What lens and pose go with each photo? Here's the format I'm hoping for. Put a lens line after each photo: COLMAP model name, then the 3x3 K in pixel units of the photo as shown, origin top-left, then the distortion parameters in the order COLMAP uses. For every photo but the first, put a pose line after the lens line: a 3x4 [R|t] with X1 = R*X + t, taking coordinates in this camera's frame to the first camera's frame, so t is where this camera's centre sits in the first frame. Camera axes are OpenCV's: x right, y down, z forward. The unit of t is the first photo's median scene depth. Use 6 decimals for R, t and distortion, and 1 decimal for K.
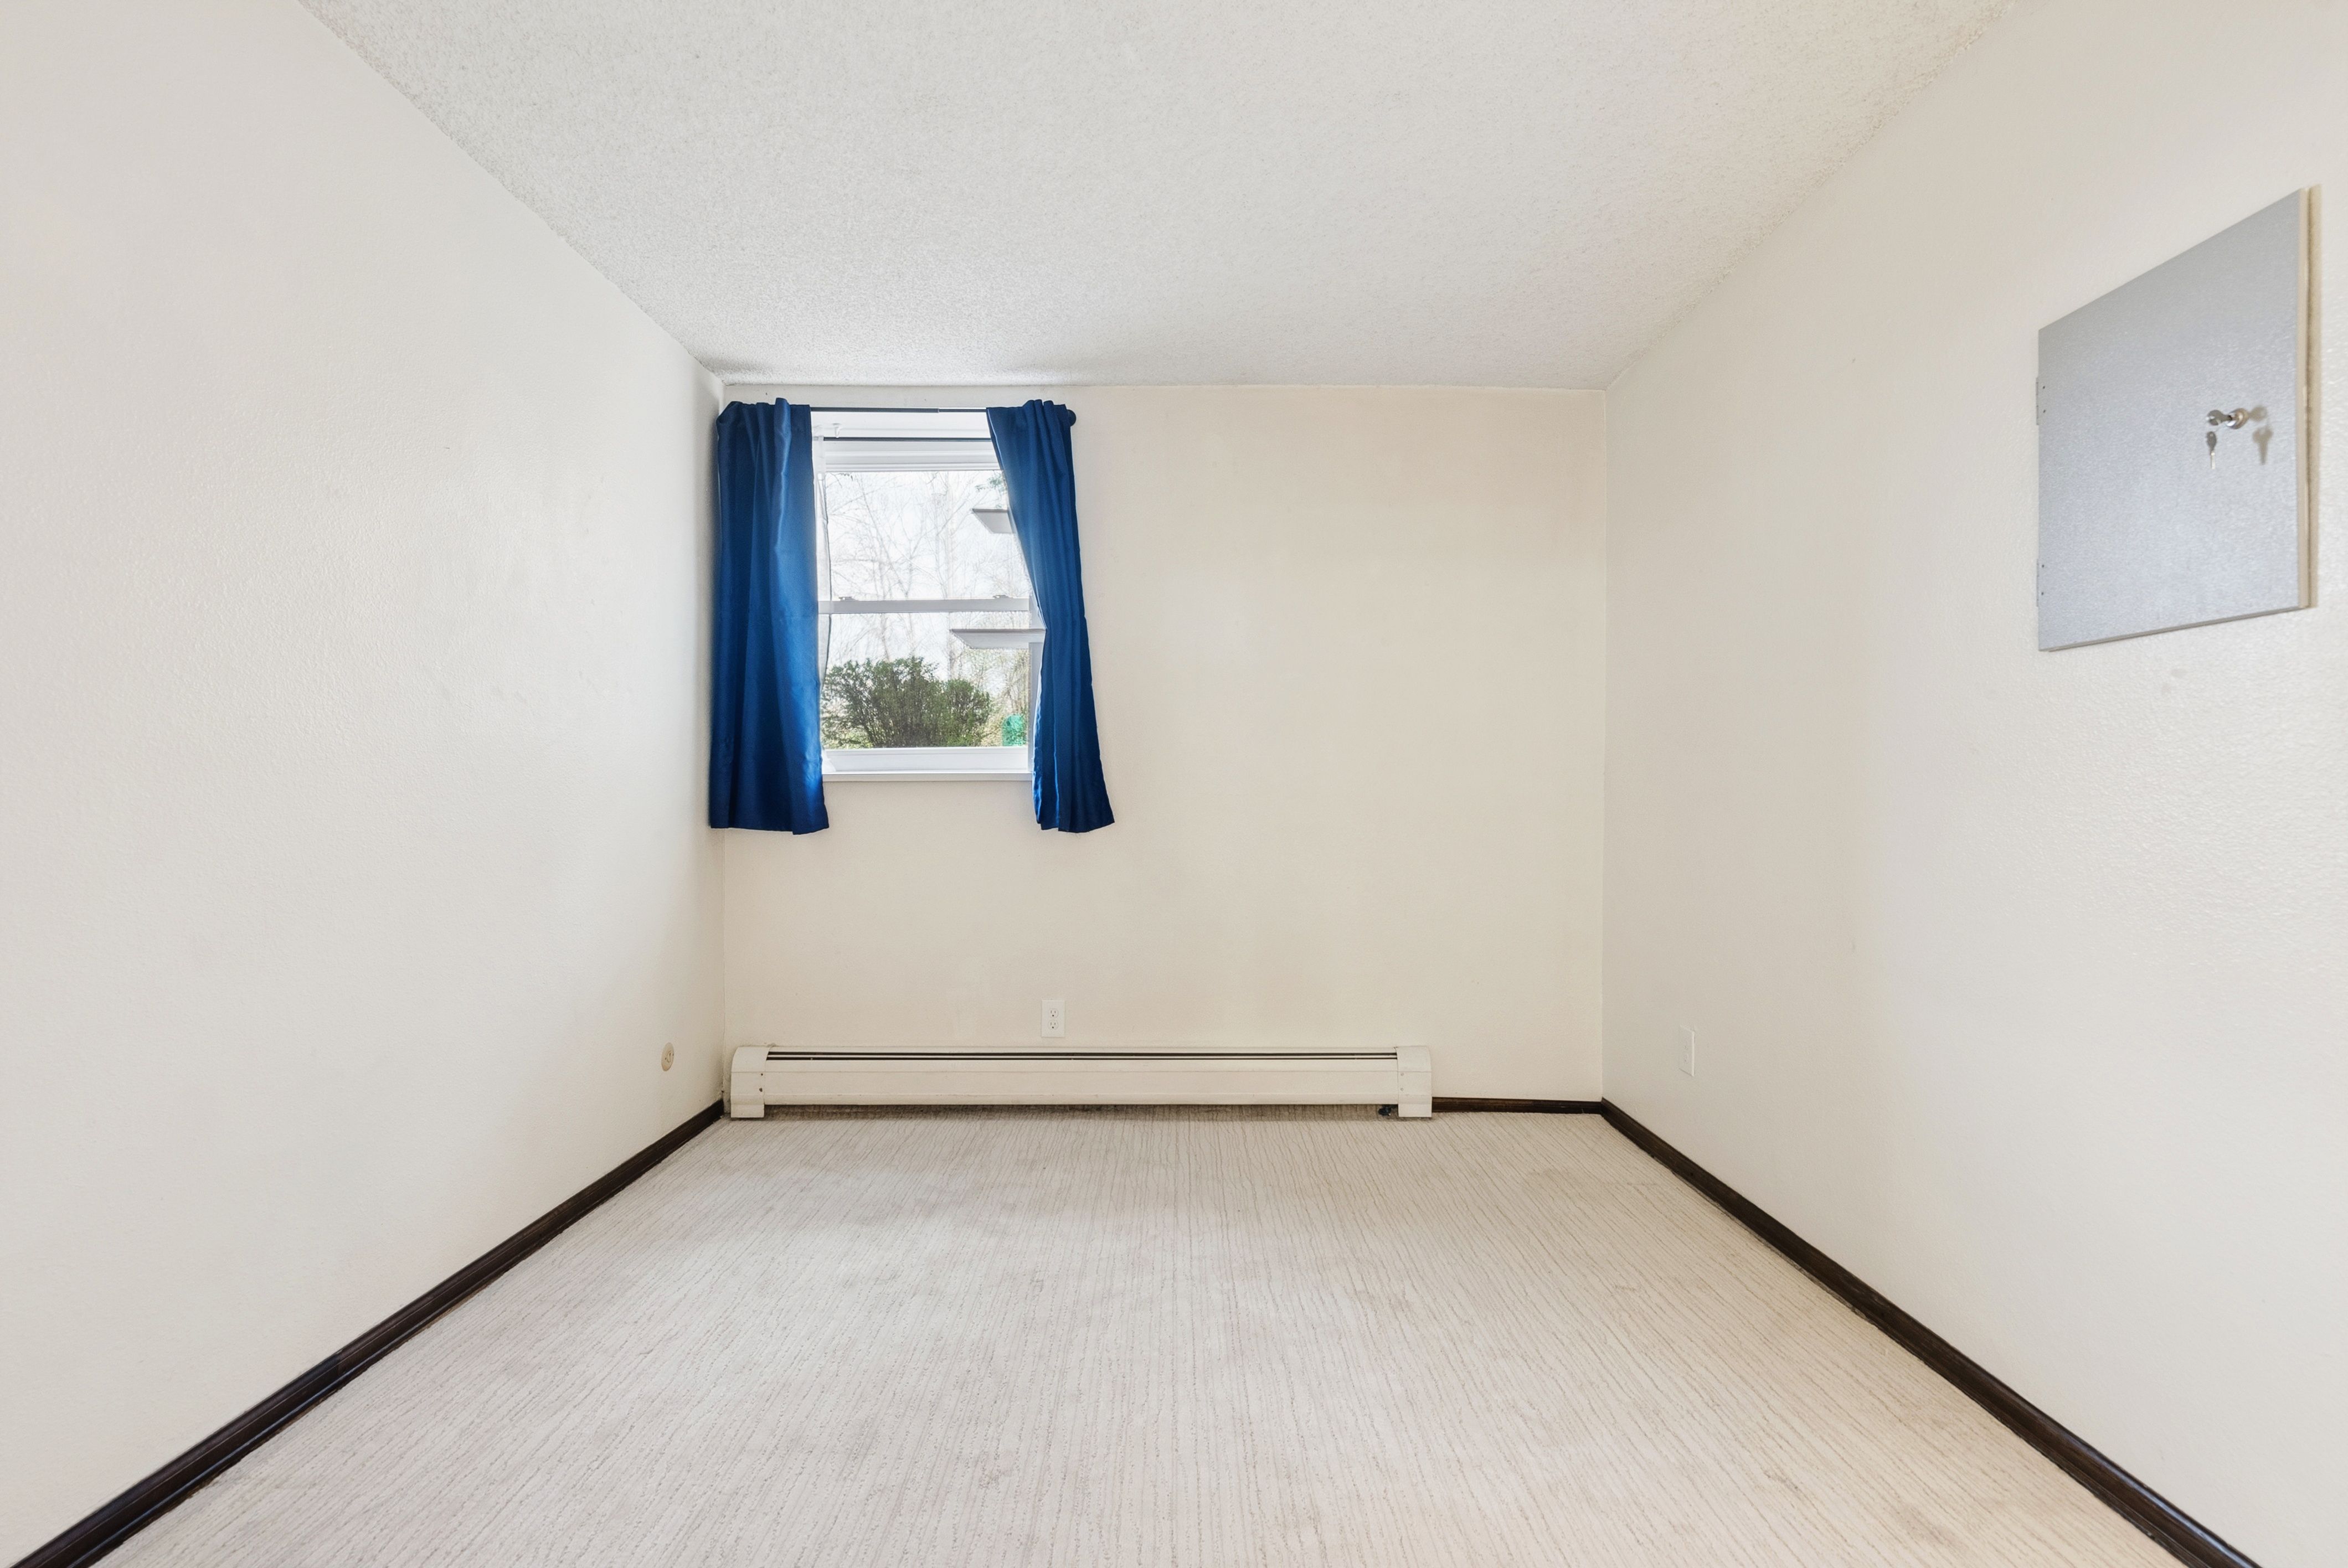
lens RADIAL K [[1094.3, 0, 1170.3], [0, 1094.3, 786.7], [0, 0, 1]] dist [0.002703, -0.002222]
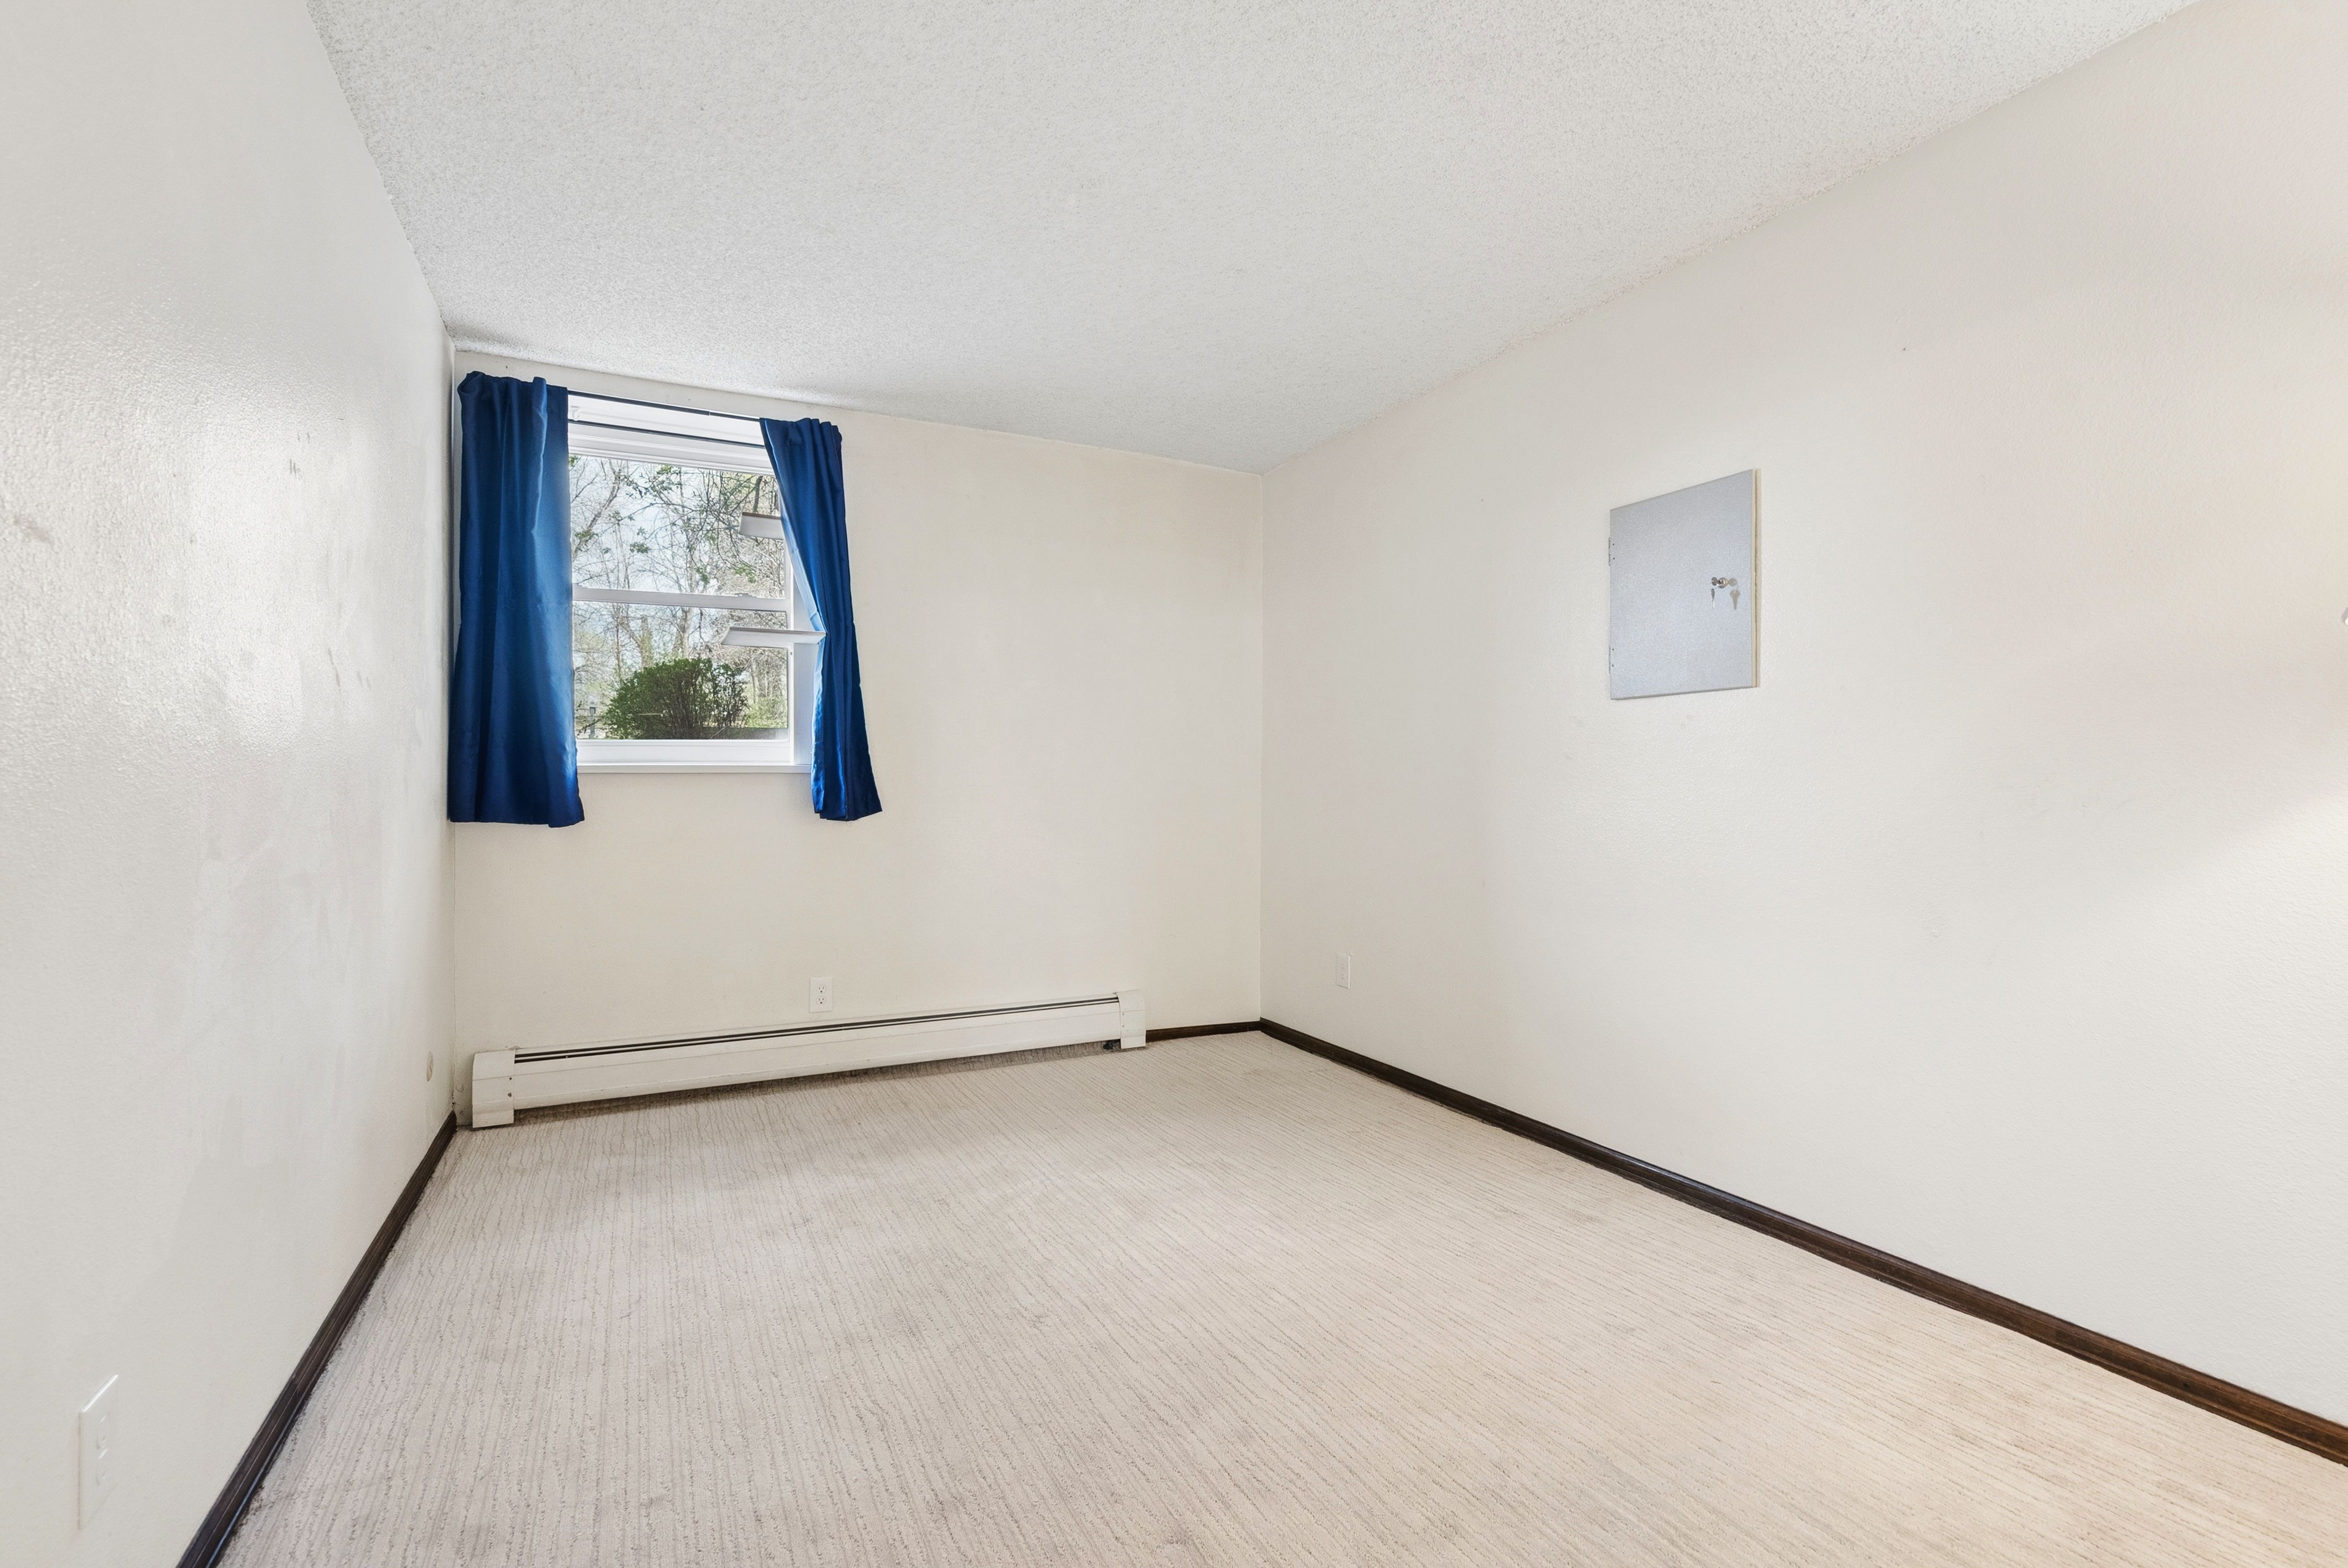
lens RADIAL K [[1040.8, 0, 1176.9], [0, 1040.8, 777.0], [0, 0, 1]] dist [0.001329, -0.000557]
pose [[0.899807, 0.001975, 0.436285, -0.248125], [-0.001256, 0.999997, -0.001938, 0.000046], [-0.436287, 0.001196, 0.899807, -0.075063]]
